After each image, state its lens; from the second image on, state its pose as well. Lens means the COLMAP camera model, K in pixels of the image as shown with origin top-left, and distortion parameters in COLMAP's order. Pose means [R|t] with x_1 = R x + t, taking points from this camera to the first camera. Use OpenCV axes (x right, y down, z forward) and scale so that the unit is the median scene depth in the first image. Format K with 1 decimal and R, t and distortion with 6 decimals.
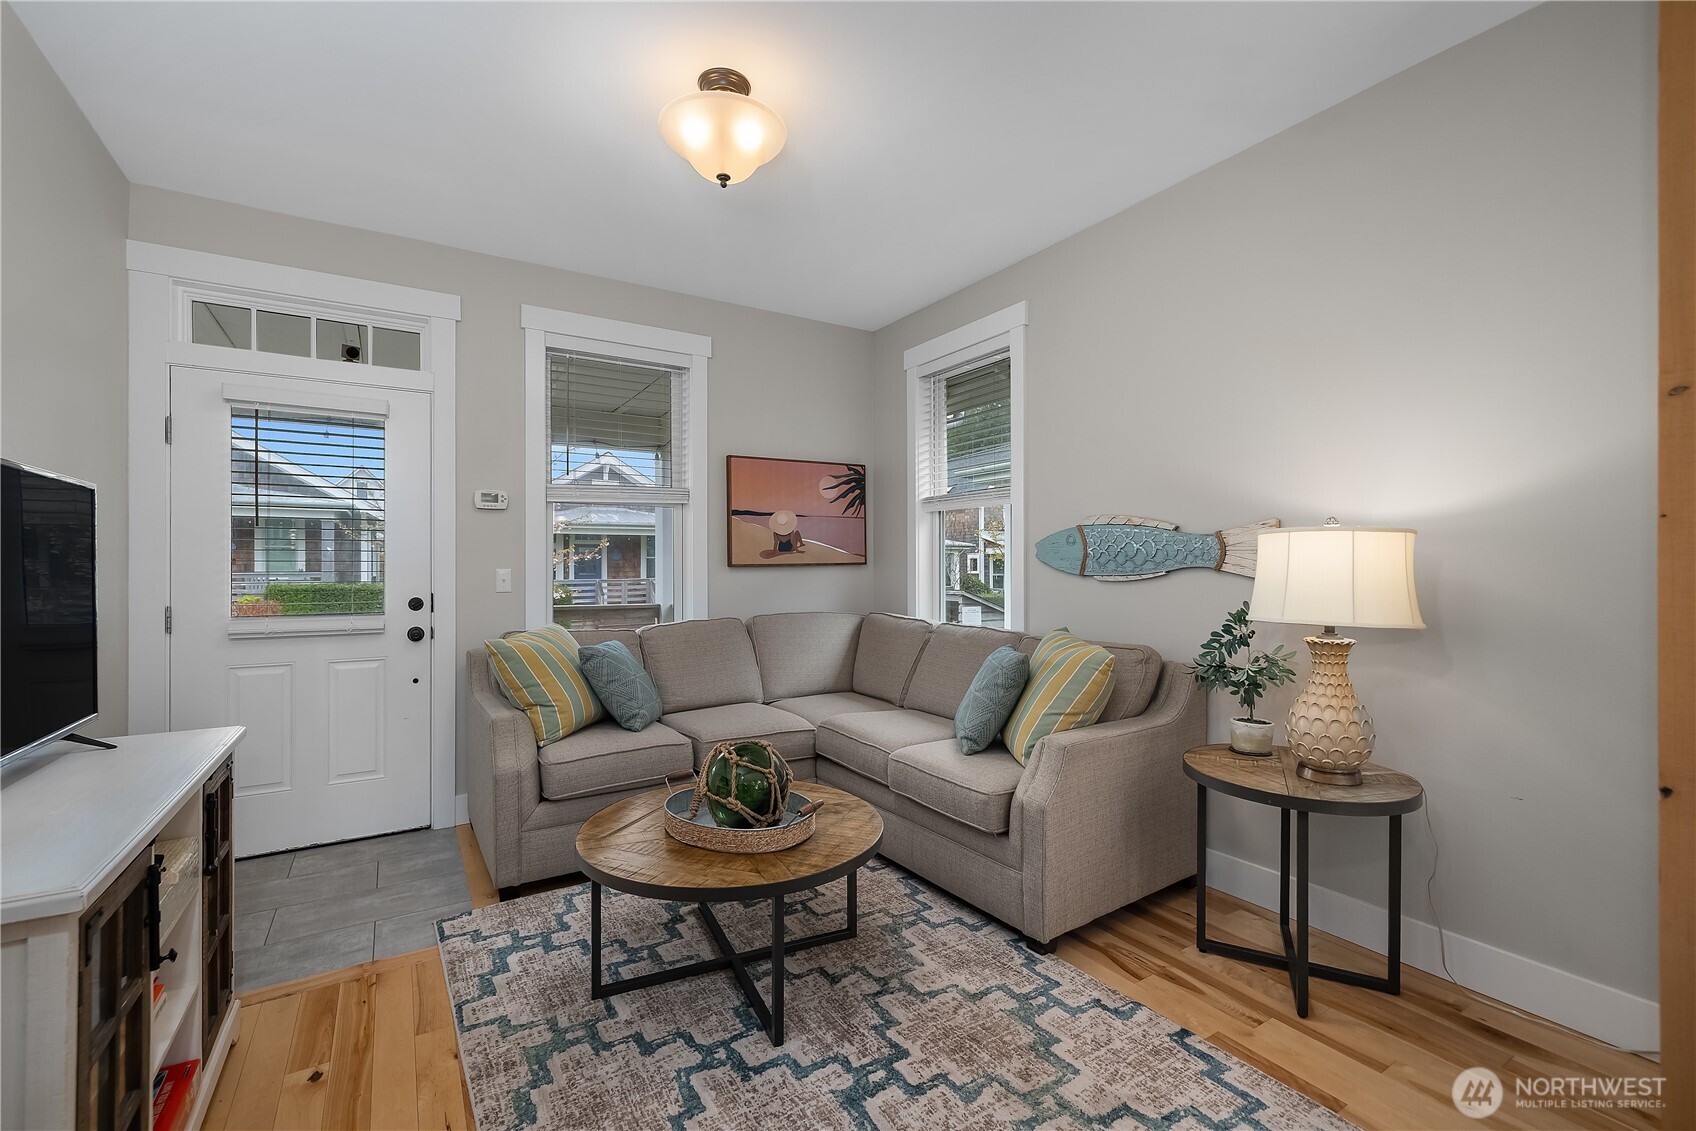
lens RADIAL K [[744.9, 0, 867.3], [0, 744.9, 565.3], [0, 0, 1]] dist [-0.004124, -0.000403]
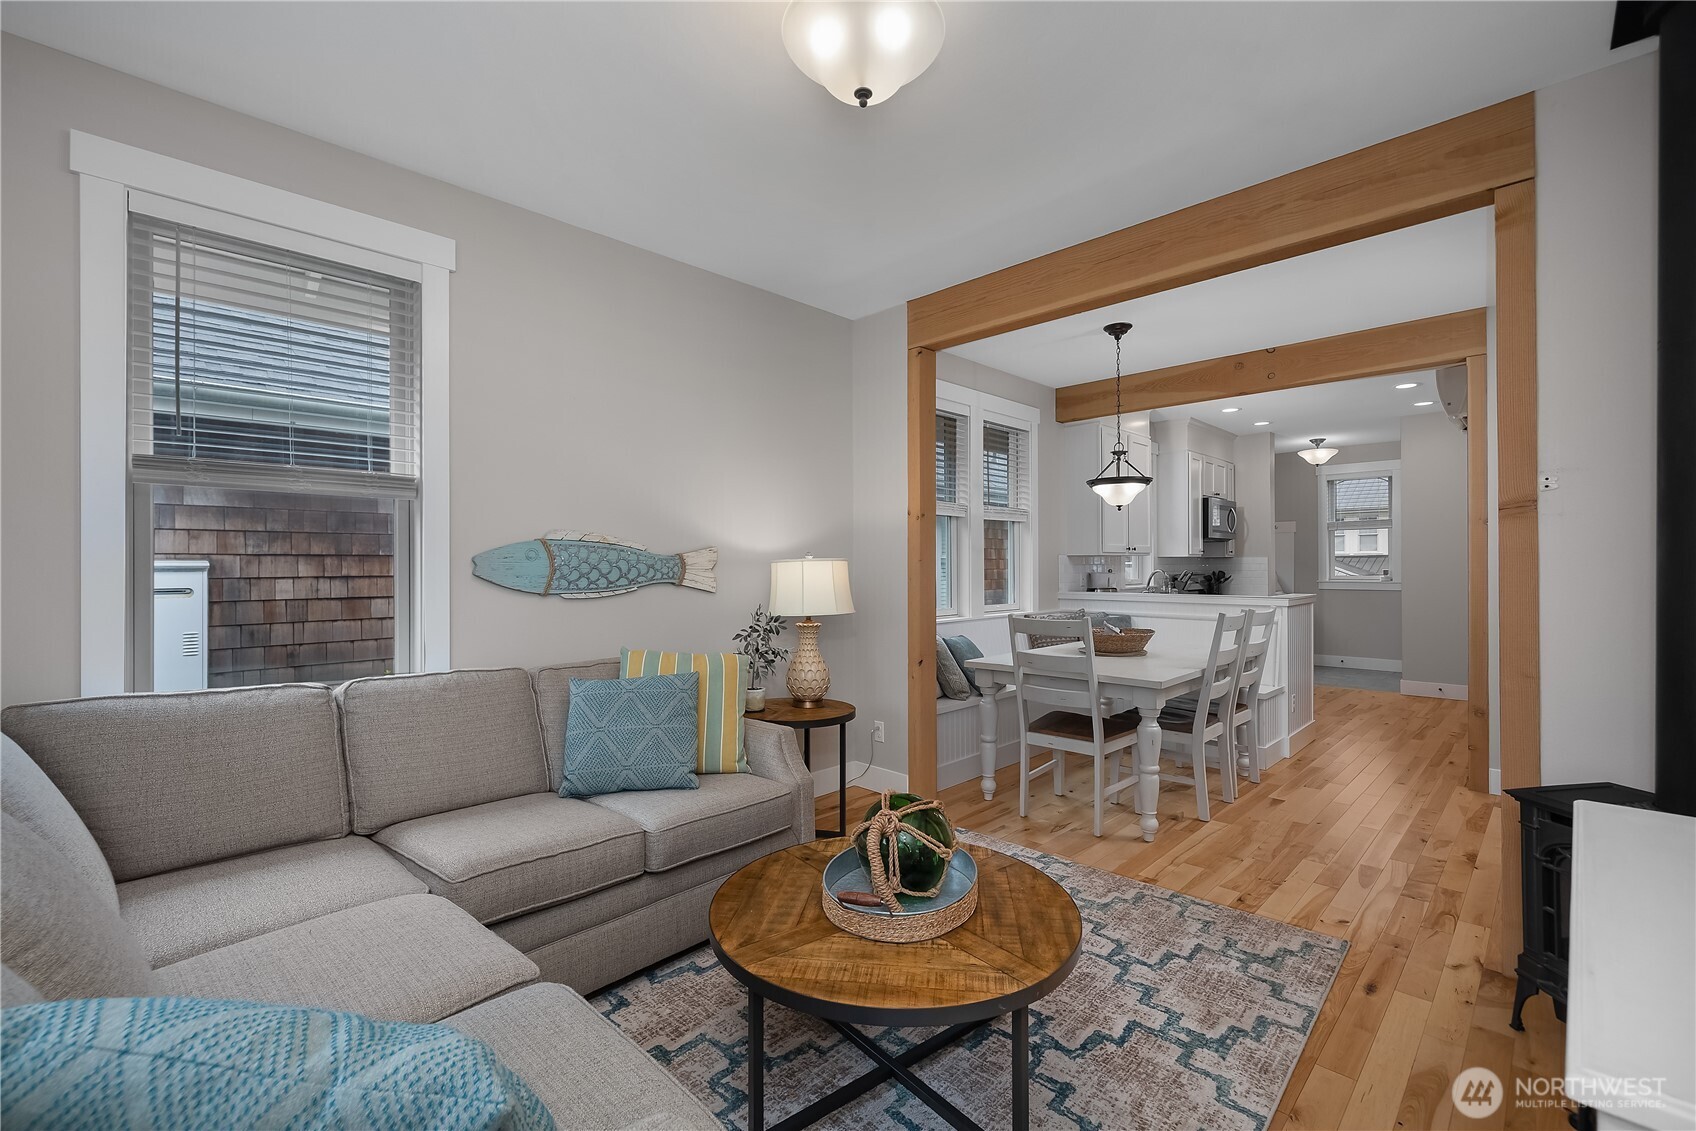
lens RADIAL K [[719.5, 0, 848.0], [0, 719.5, 565.5], [0, 0, 1]] dist [-0.001584, -0.000233]
pose [[-0.211856, 0.004795, 0.977289, -1.049477], [0.003375, 0.999986, -0.004175, -0.027183], [-0.977295, 0.002414, -0.211870, 1.337749]]
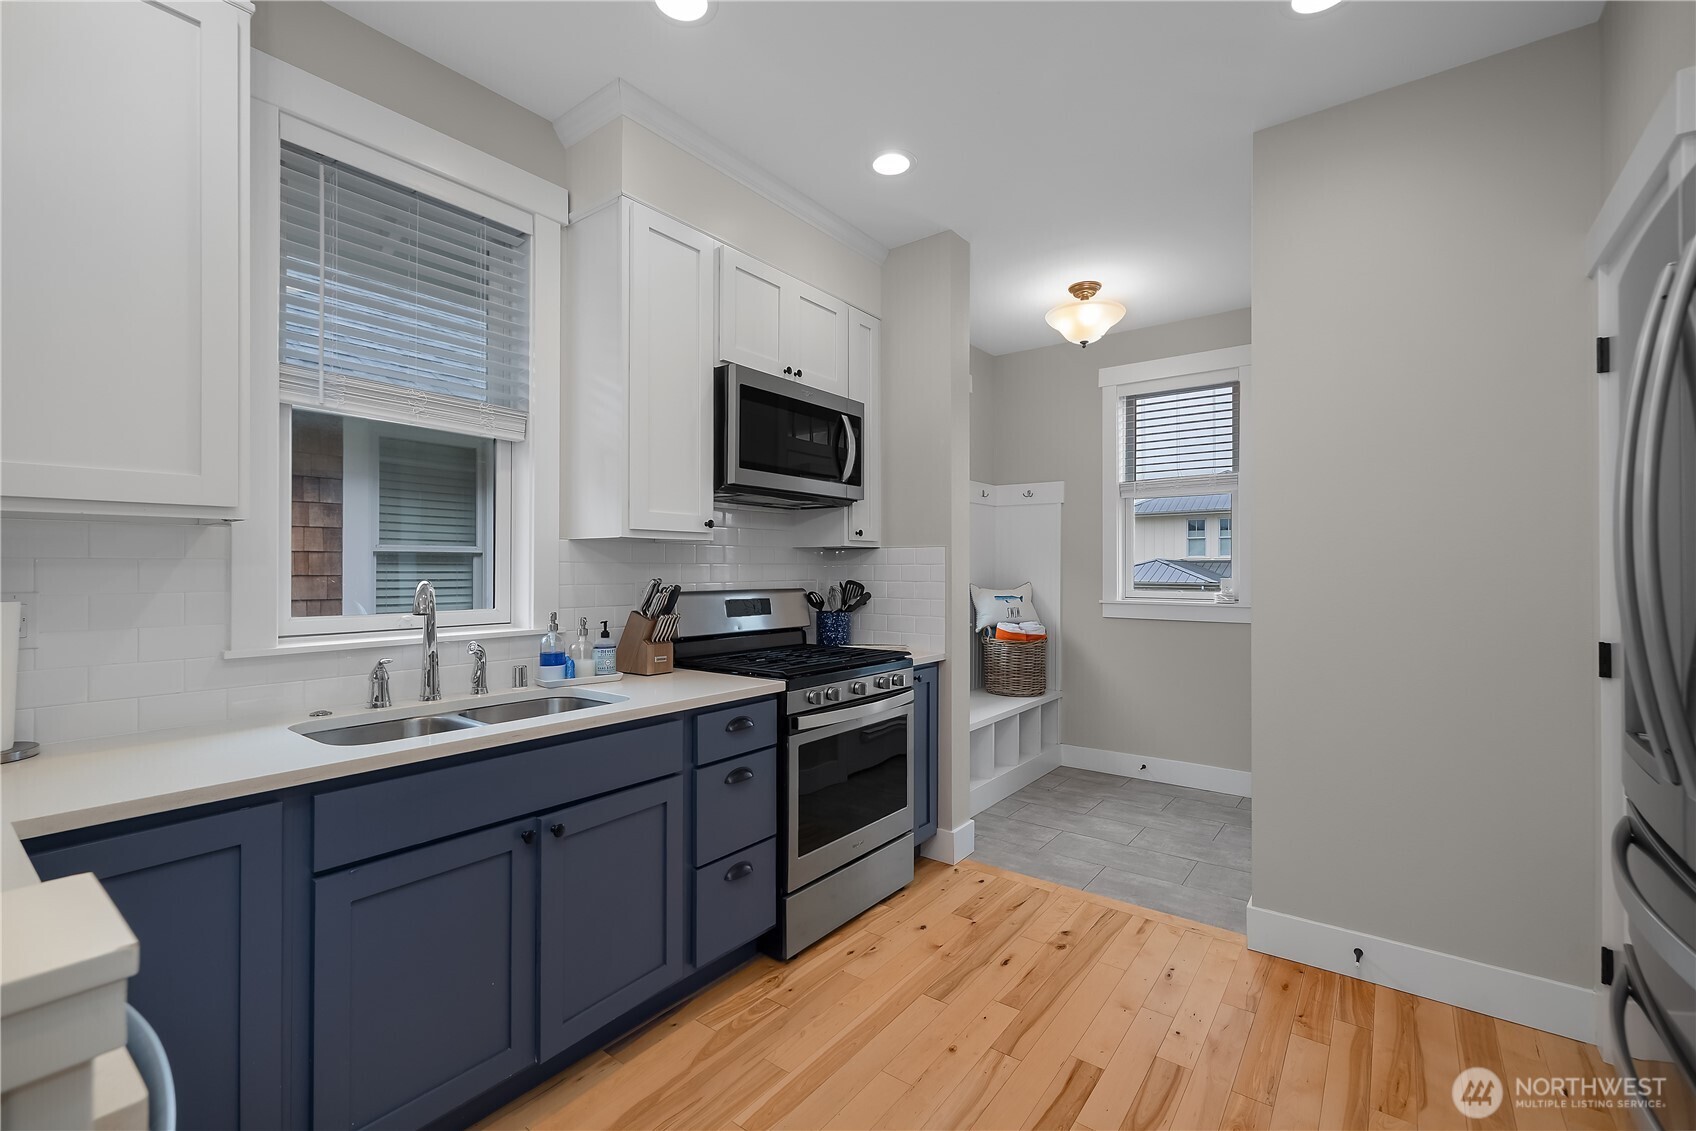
lens RADIAL K [[719.5, 0, 848.0], [0, 719.5, 565.5], [0, 0, 1]] dist [-0.001584, -0.000233]
pose [[-0.348915, 0.011616, 0.937082, 1.077714], [0.000705, 0.999926, -0.012133, -0.028873], [-0.937154, -0.003573, -0.348897, -1.162991]]
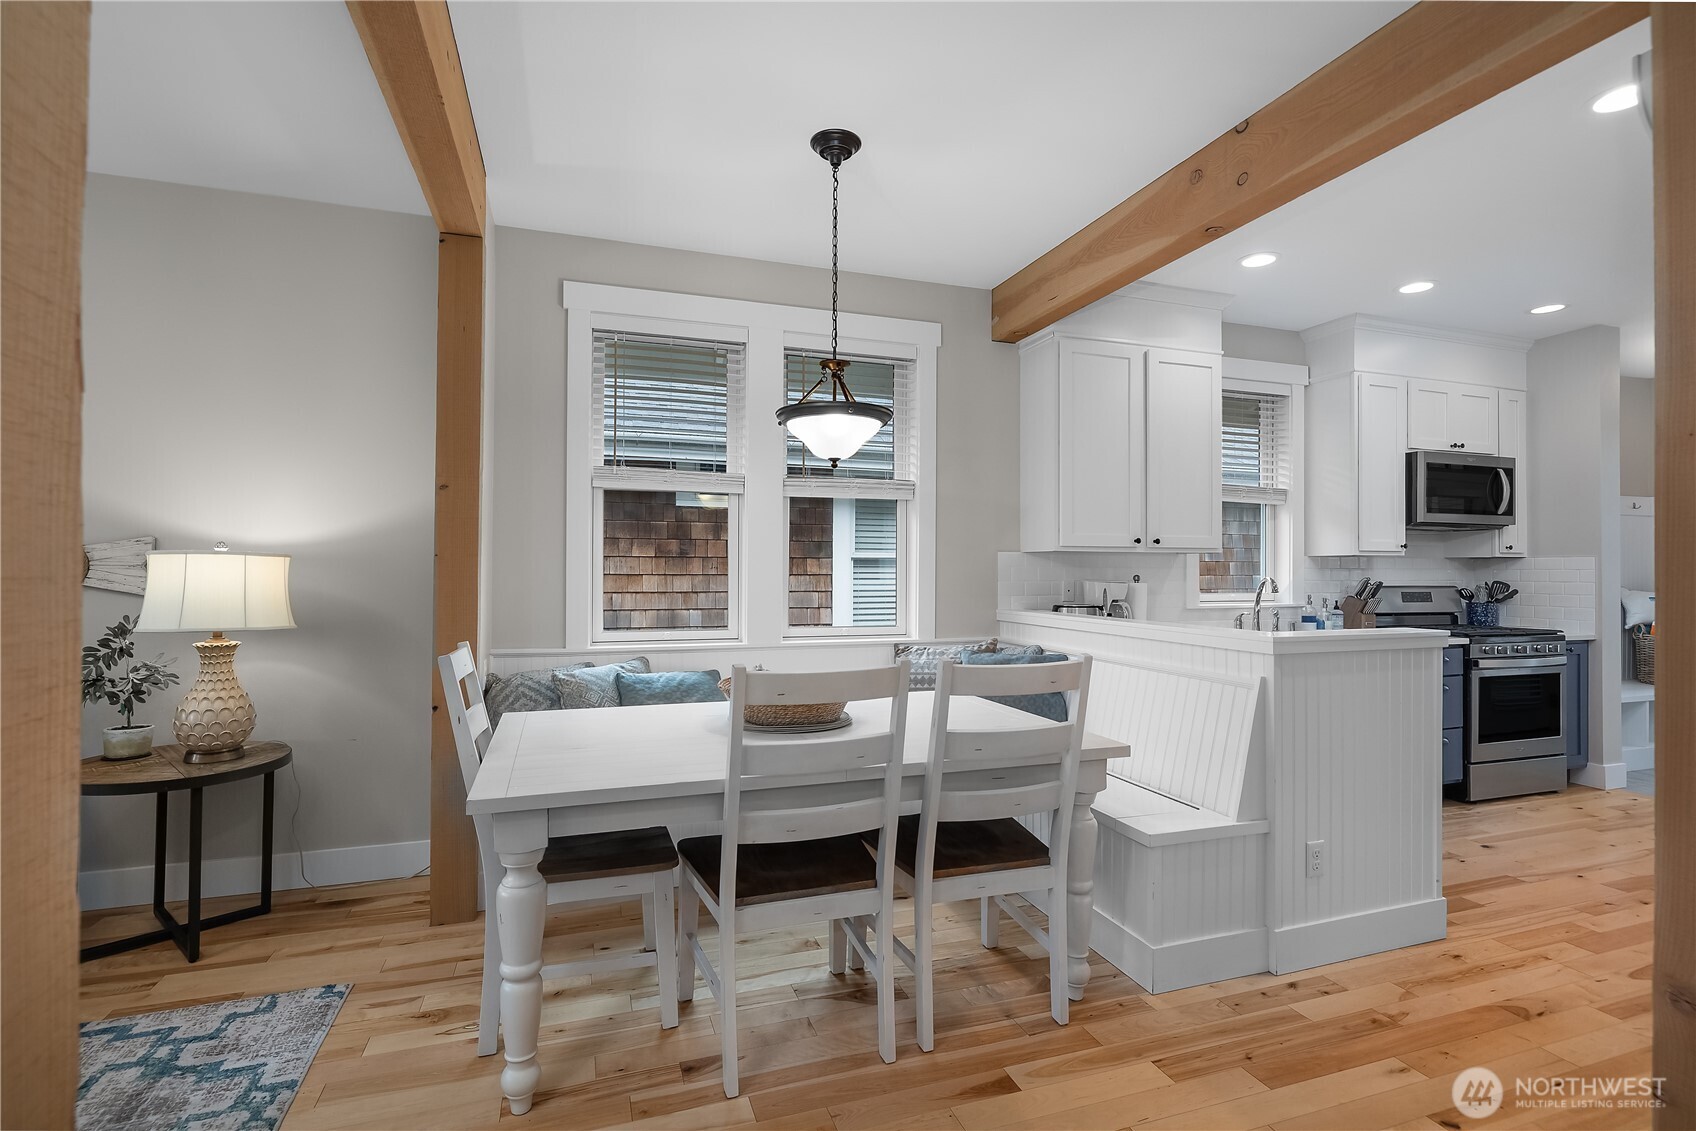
lens RADIAL K [[768.1, 0, 831.5], [0, 768.1, 564.2], [0, 0, 1]] dist [0.017171, 0.000058]
pose [[0.250656, 0.012982, 0.967989, -0.356093], [-0.008170, 0.999903, -0.011295, -0.022784], [-0.968042, -0.005077, 0.250738, -0.284863]]
